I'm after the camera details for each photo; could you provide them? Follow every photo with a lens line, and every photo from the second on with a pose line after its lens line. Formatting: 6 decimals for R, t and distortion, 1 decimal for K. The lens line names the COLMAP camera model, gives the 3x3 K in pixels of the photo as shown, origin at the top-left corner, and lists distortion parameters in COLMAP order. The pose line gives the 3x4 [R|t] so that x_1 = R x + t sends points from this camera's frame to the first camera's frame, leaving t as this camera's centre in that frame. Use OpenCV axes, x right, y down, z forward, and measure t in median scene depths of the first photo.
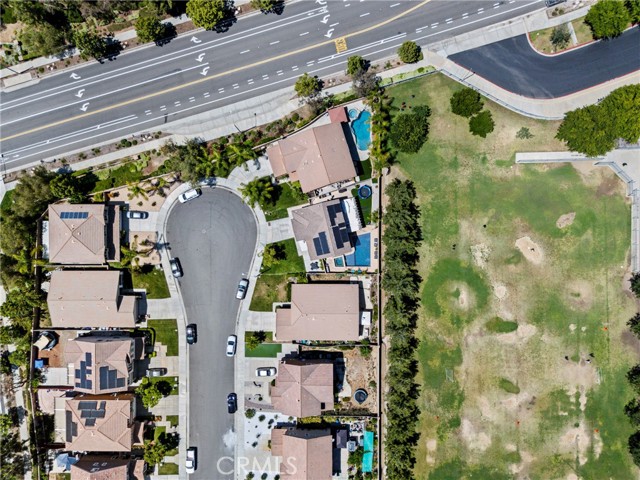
lens RADIAL K [[477.3, 0, 320.0], [0, 477.3, 240.0], [0, 0, 1]] dist [0.079585, -0.093737]
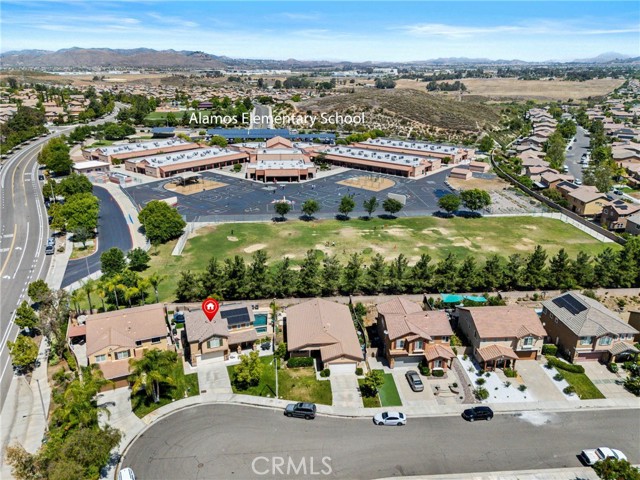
lens RADIAL K [[477.3, 0, 320.0], [0, 477.3, 240.0], [0, 0, 1]] dist [0.079585, -0.093737]
pose [[-0.090066, -0.318071, 0.943779, -0.717049], [0.995767, -0.046210, 0.079453, 0.089939], [0.018340, 0.946940, 0.320887, 0.581989]]
